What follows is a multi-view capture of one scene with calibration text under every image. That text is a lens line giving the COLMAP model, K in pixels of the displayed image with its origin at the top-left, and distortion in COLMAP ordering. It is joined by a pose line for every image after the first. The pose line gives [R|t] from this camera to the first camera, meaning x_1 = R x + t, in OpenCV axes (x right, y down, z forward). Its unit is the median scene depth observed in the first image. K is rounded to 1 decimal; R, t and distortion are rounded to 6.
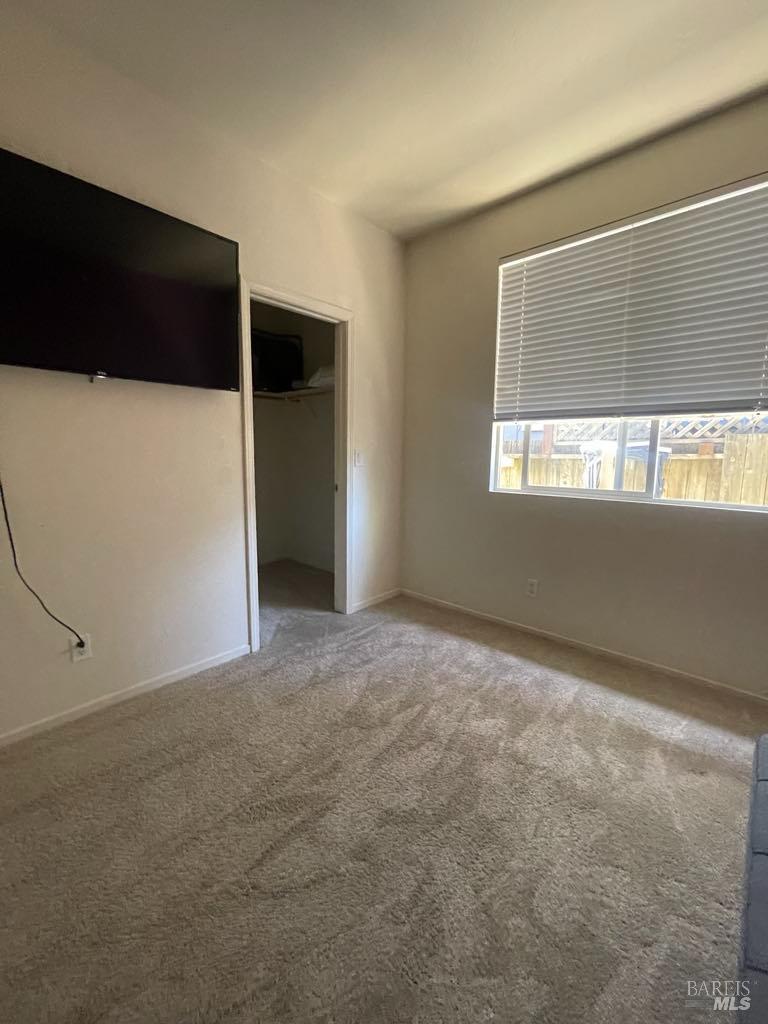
lens RADIAL K [[418.6, 0, 380.7], [0, 418.6, 515.5], [0, 0, 1]] dist [-0.000093, -0.000555]
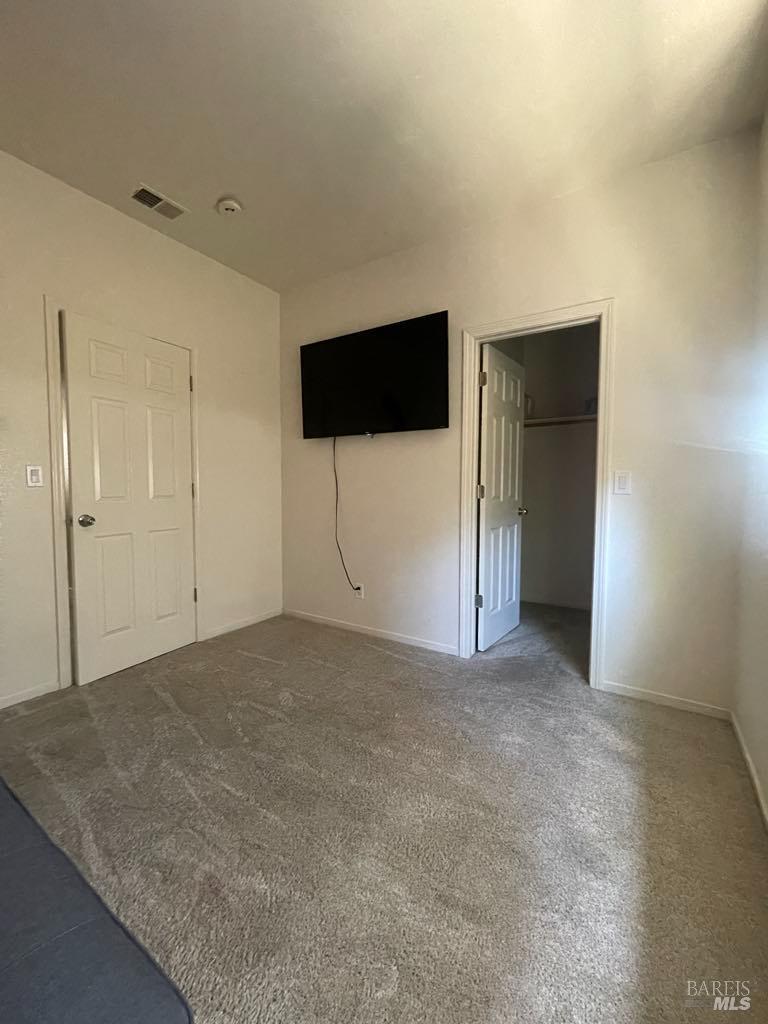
lens RADIAL K [[418.6, 0, 381.9], [0, 418.6, 507.4], [0, 0, 1]] dist [-0.000093, -0.000555]
pose [[0.172071, 0.035850, -0.984432, 0.659217], [-0.163241, 0.986558, 0.007394, -0.030646], [0.971465, 0.159428, 0.175610, 0.503361]]
